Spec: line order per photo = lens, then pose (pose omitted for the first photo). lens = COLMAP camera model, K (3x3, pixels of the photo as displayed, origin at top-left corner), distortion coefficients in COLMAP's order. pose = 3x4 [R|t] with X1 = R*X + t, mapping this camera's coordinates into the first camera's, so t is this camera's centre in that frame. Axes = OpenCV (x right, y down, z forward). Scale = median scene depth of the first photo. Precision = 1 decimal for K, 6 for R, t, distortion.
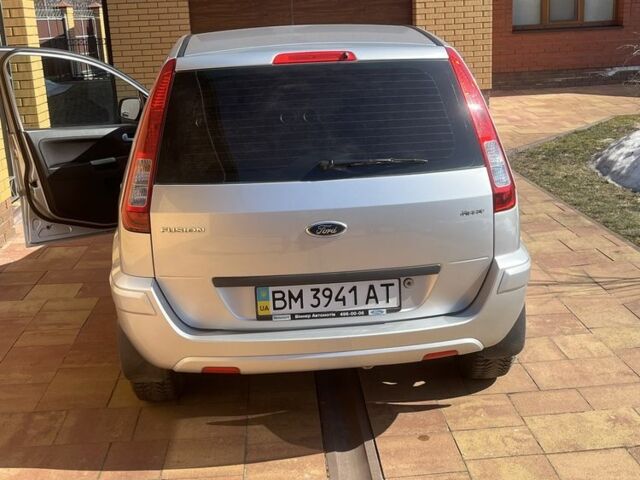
lens RADIAL K [[862.3, 0, 320.4], [0, 862.3, 240.1], [0, 0, 1]] dist [0.003207, 0.000000]
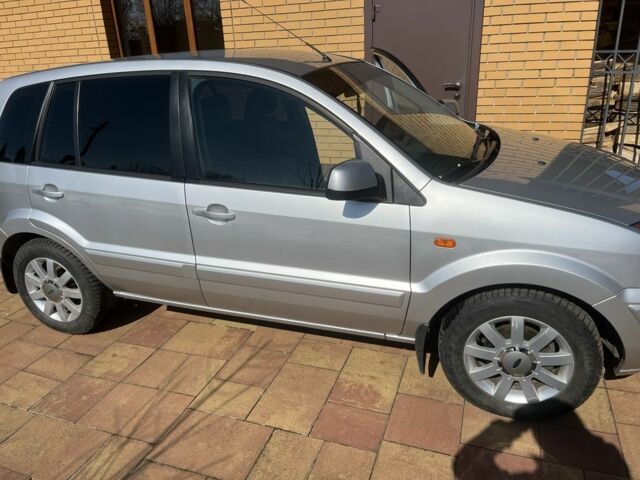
lens RADIAL K [[487.5, 0, 320.1], [0, 487.5, 239.4], [0, 0, 1]] dist [0.000879, -0.000742]
pose [[-0.400089, 0.403345, -0.822947, 0.493796], [-0.167340, 0.850701, 0.498303, -0.342473], [0.901069, 0.337078, -0.272860, 1.222695]]
